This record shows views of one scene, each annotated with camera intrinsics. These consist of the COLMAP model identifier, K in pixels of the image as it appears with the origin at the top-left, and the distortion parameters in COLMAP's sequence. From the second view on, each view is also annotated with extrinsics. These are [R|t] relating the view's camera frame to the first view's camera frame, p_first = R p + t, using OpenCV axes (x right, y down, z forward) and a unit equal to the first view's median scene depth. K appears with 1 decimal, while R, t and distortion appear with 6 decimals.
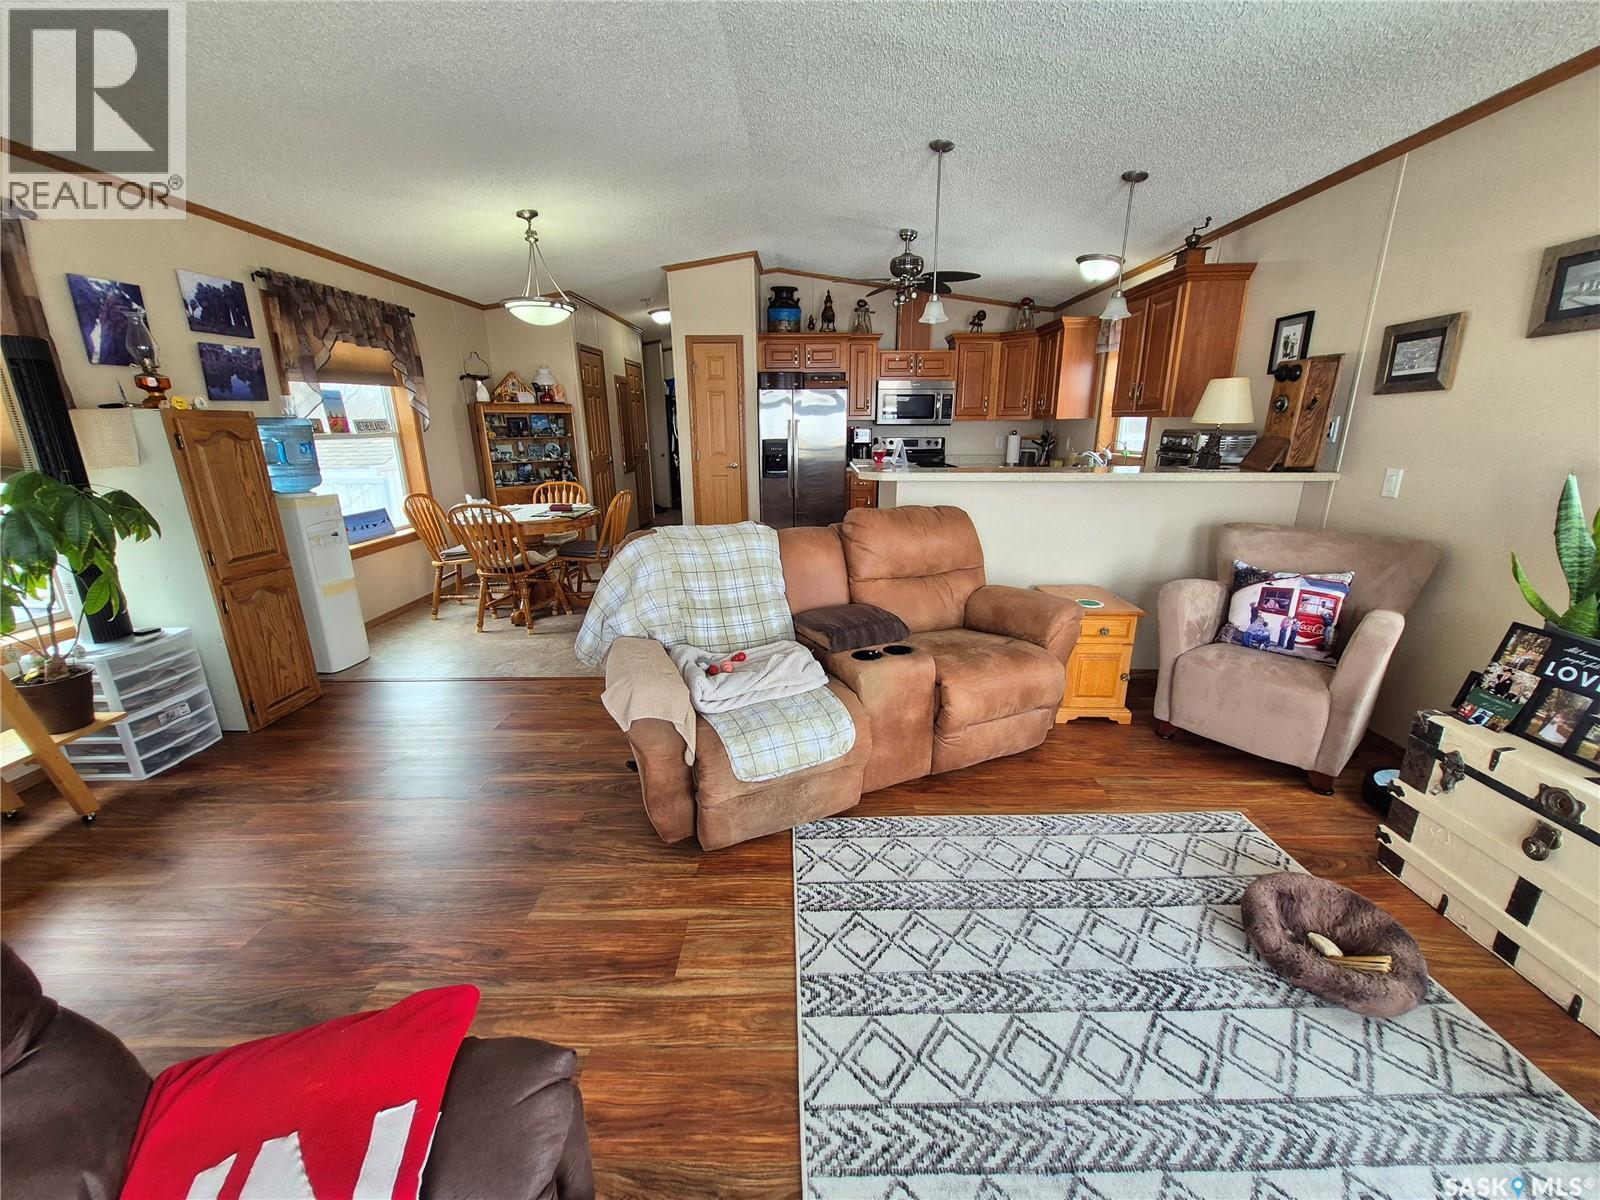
lens RADIAL K [[622.4, 0, 804.8], [0, 622.4, 600.0], [0, 0, 1]] dist [0.002854, -0.001130]
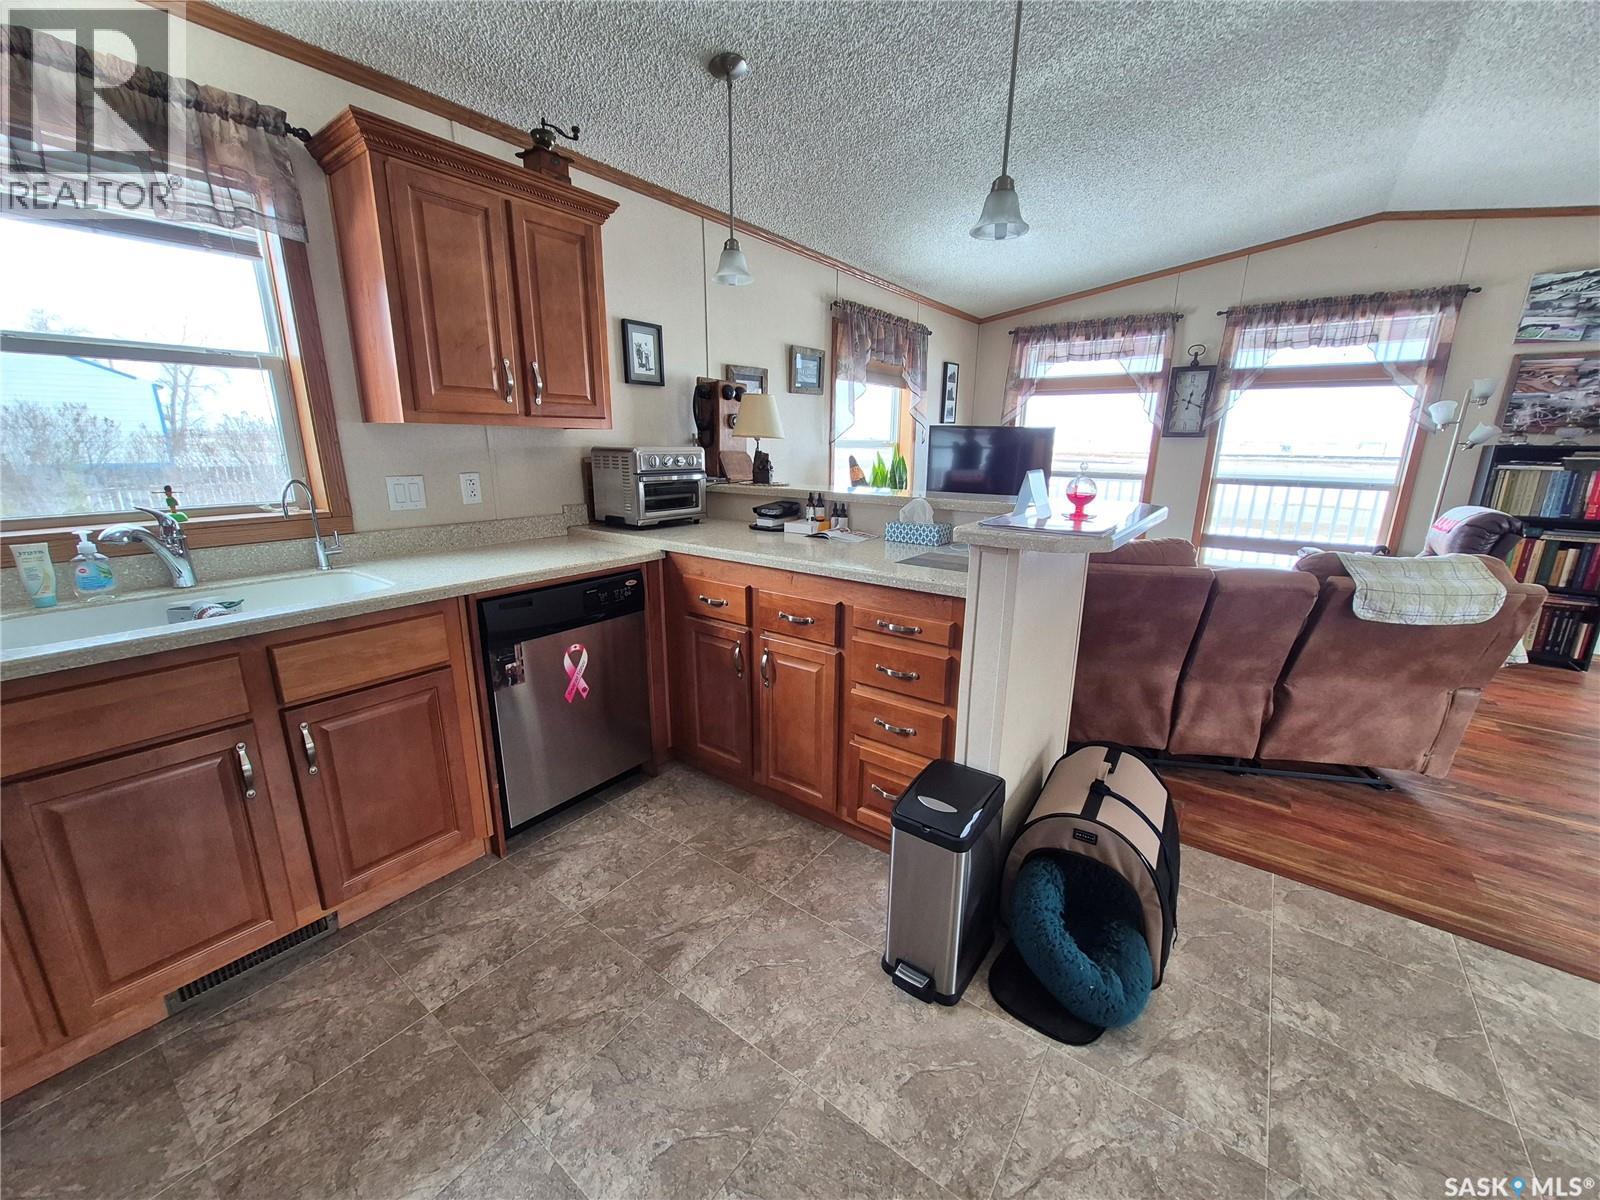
lens RADIAL K [[622.4, 0, 797.8], [0, 622.4, 598.6], [0, 0, 1]] dist [0.002854, -0.001130]
pose [[-0.807079, -0.146378, 0.572011, 0.012850], [0.159814, 0.878464, 0.450290, -0.629715], [-0.568403, 0.454835, -0.685597, 2.231775]]
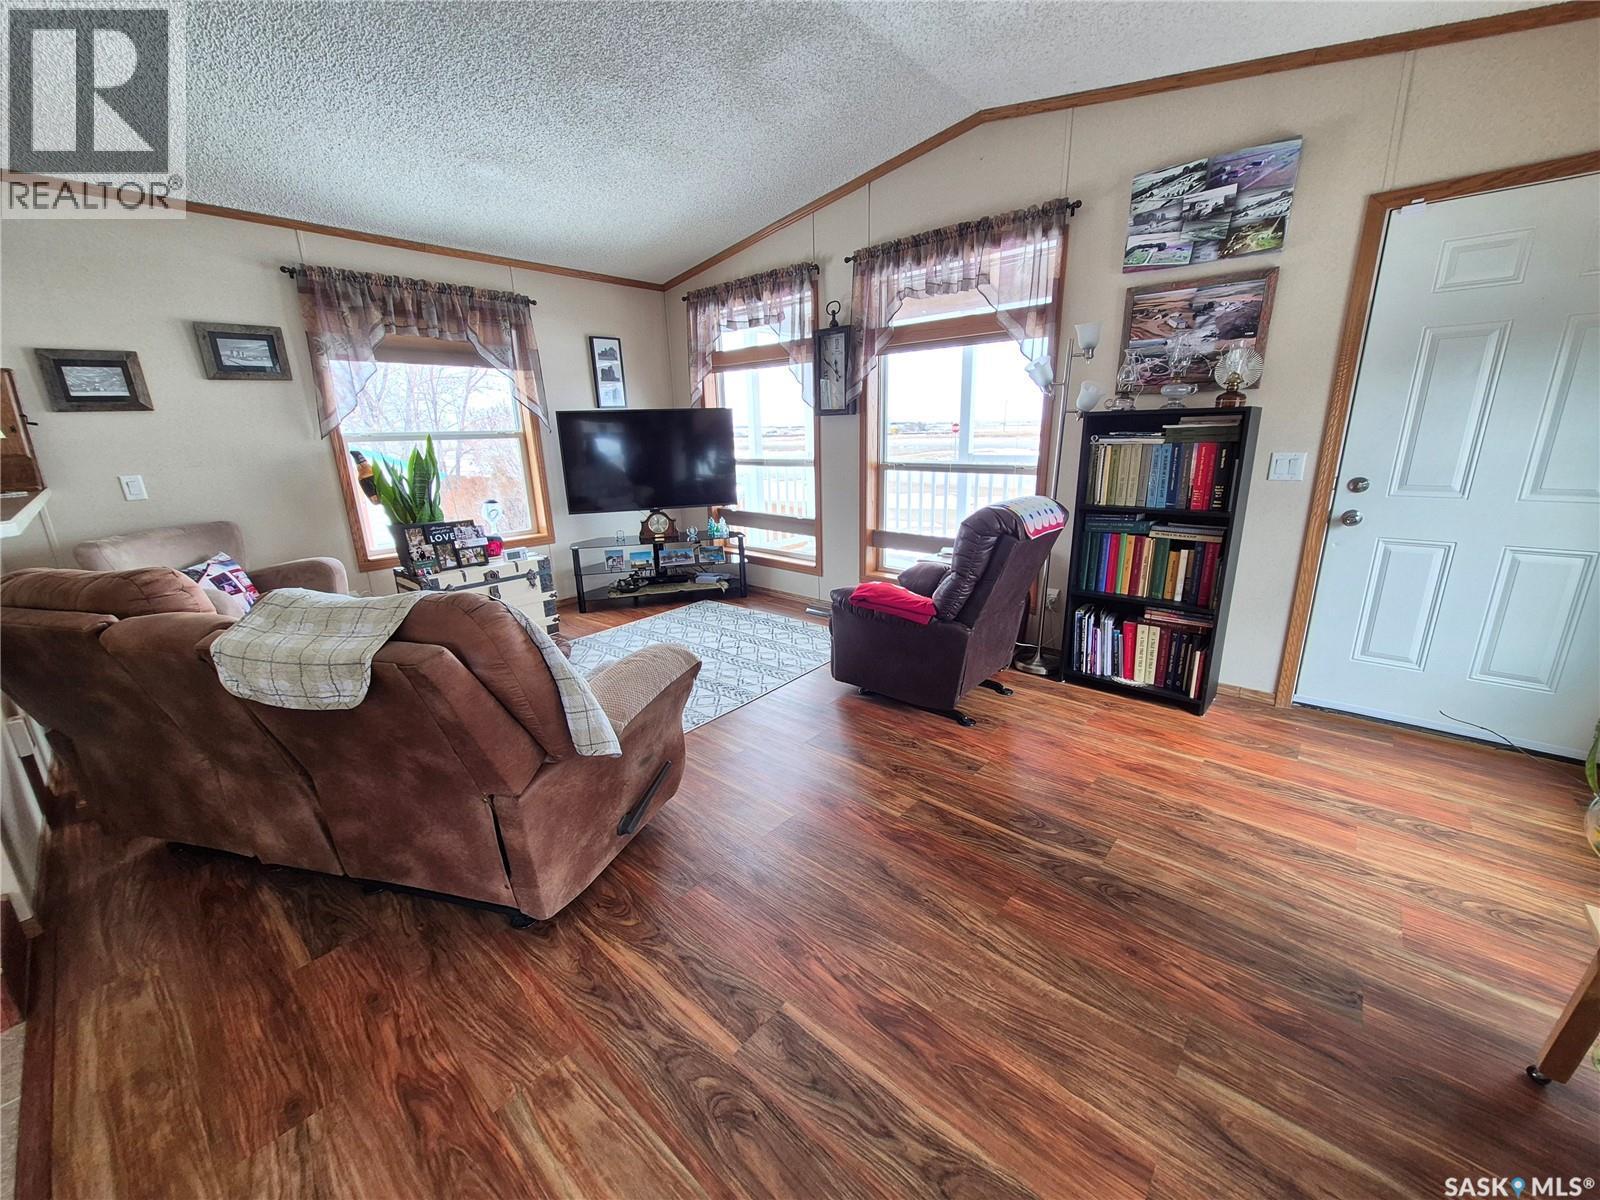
lens RADIAL K [[622.4, 0, 801.0], [0, 622.4, 599.2], [0, 0, 1]] dist [0.002854, -0.001130]
pose [[-0.758141, -0.147771, 0.635127, -0.876691], [0.208224, 0.868135, 0.450537, -0.302178], [-0.617952, 0.473820, -0.627399, 1.172085]]
